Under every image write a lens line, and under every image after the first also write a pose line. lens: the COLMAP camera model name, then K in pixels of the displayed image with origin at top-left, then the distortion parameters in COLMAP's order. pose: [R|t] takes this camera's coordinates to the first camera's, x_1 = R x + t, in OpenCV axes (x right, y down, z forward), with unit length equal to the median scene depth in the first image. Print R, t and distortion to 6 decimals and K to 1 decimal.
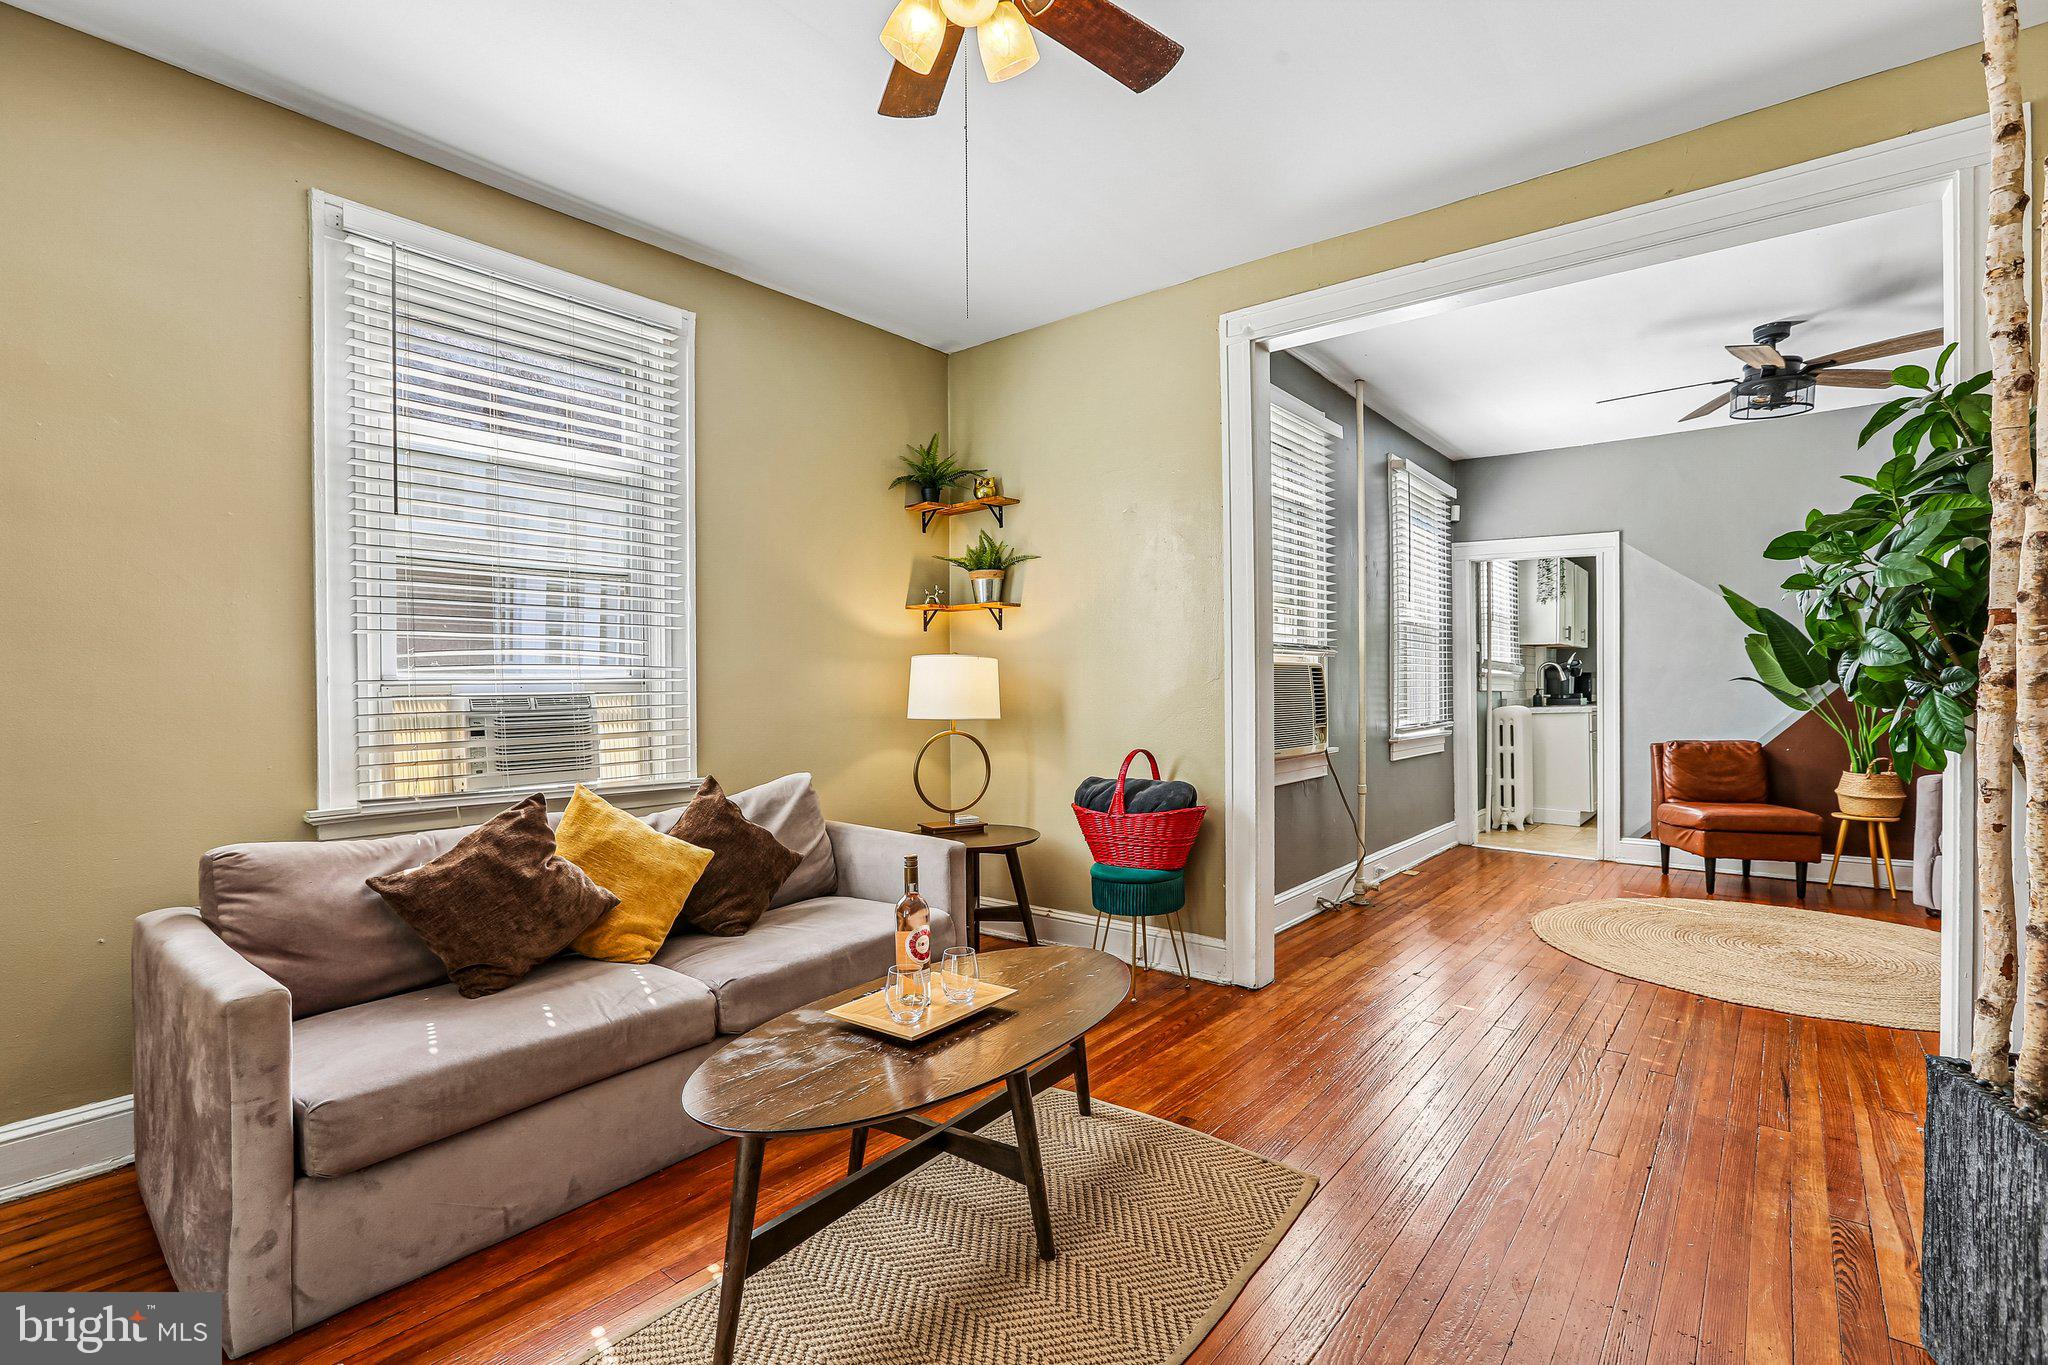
lens RADIAL K [[943.8, 0, 1019.8], [0, 943.8, 686.7], [0, 0, 1]] dist [-0.020916, 0.003364]
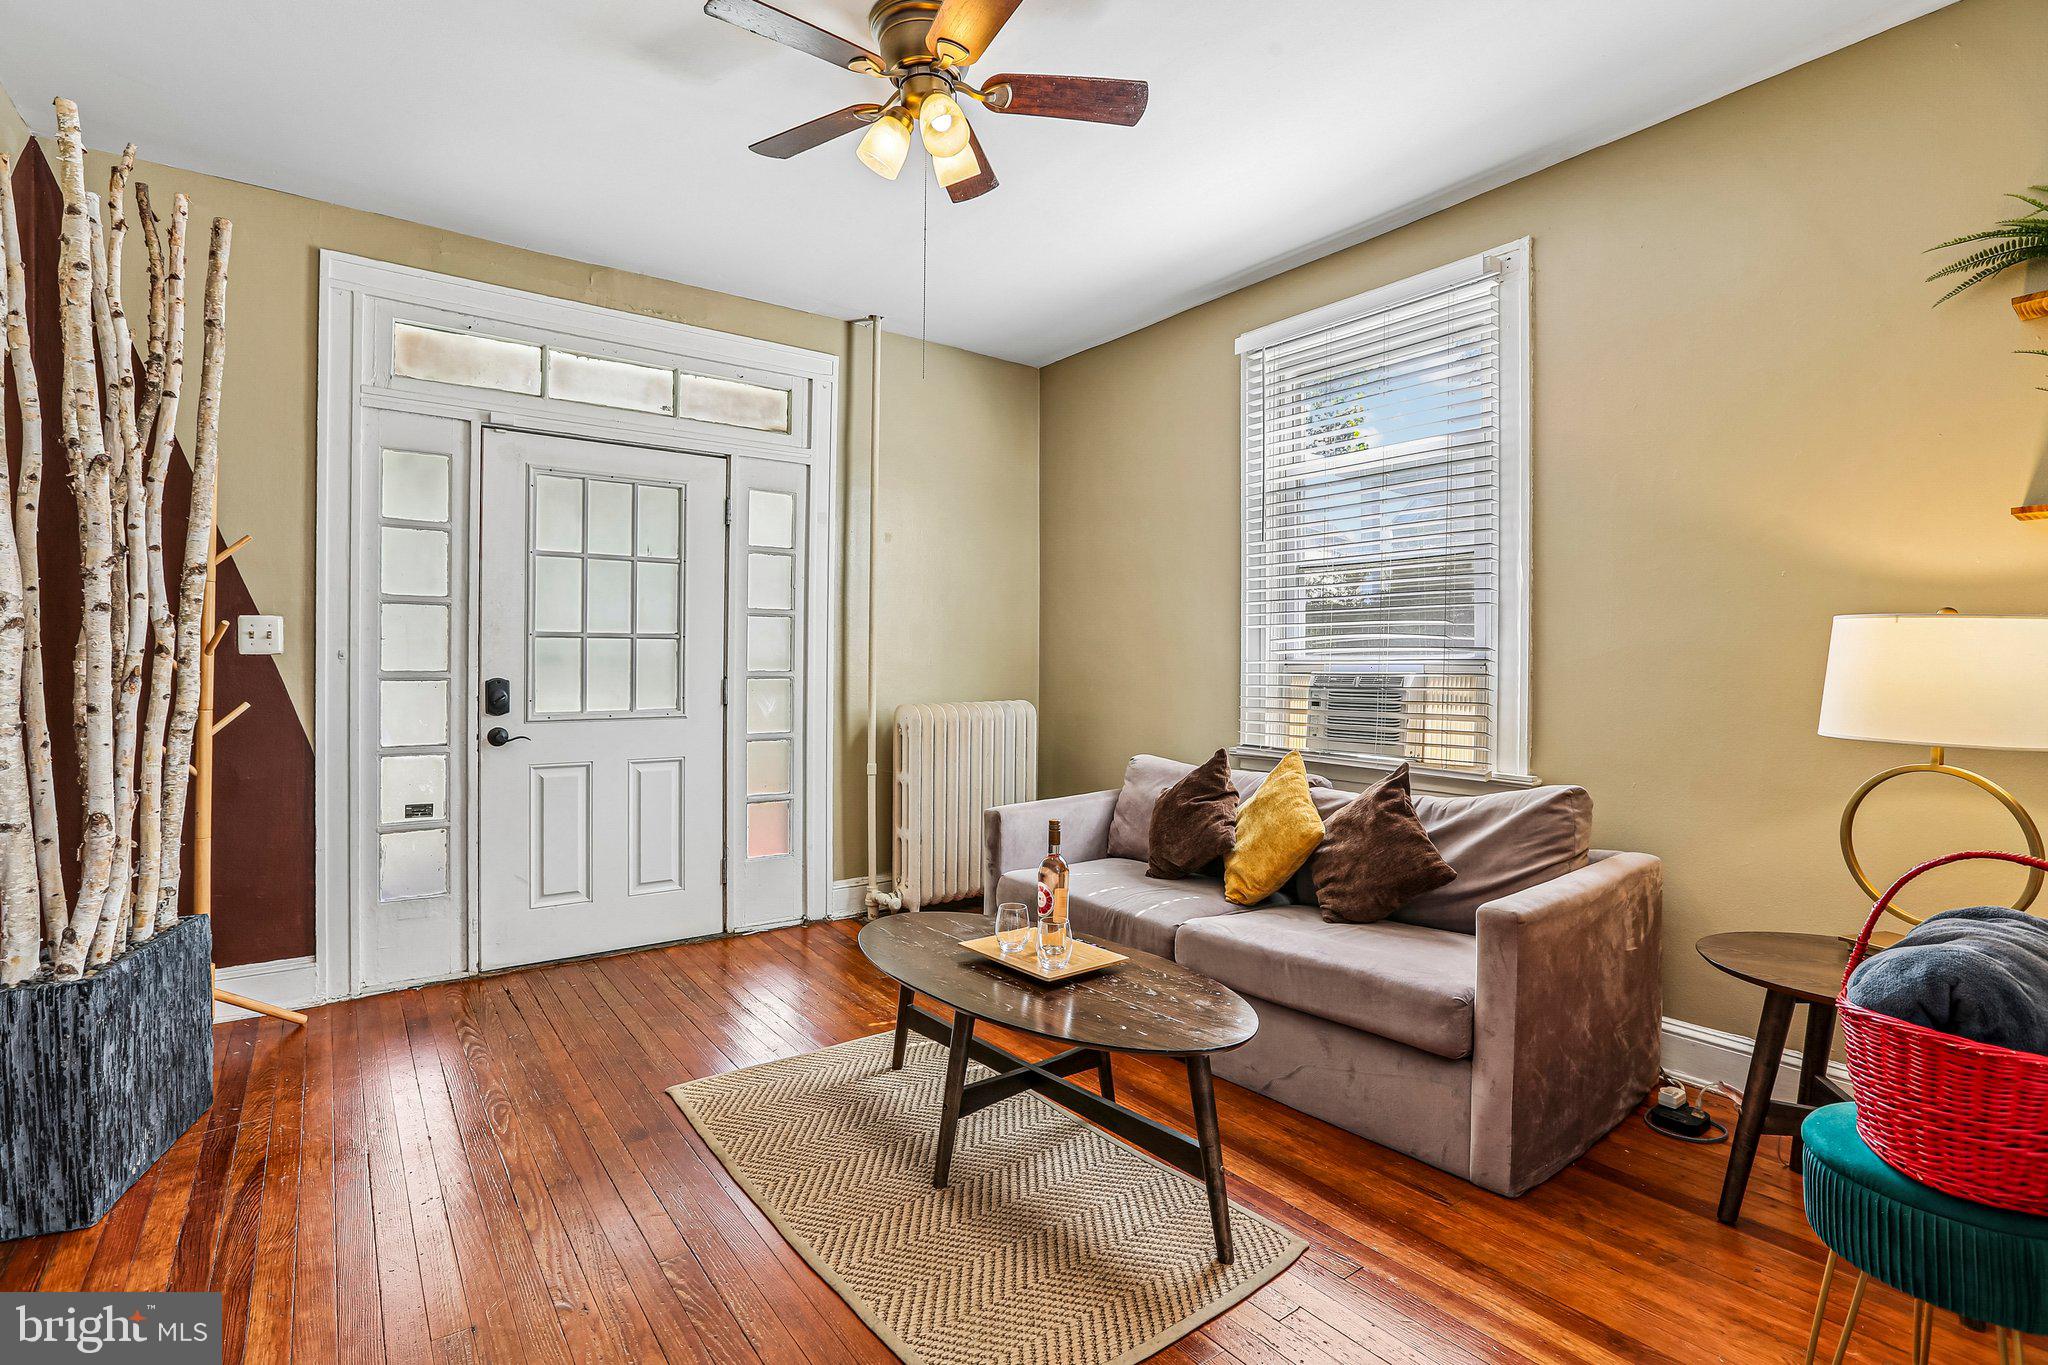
lens RADIAL K [[943.8, 0, 1004.1], [0, 943.8, 655.9], [0, 0, 1]] dist [-0.020916, 0.003364]
pose [[-0.243291, 0.004849, -0.969941, 0.715239], [-0.006741, 0.999955, 0.006690, -0.018386], [0.969930, 0.008166, -0.243247, 0.884412]]
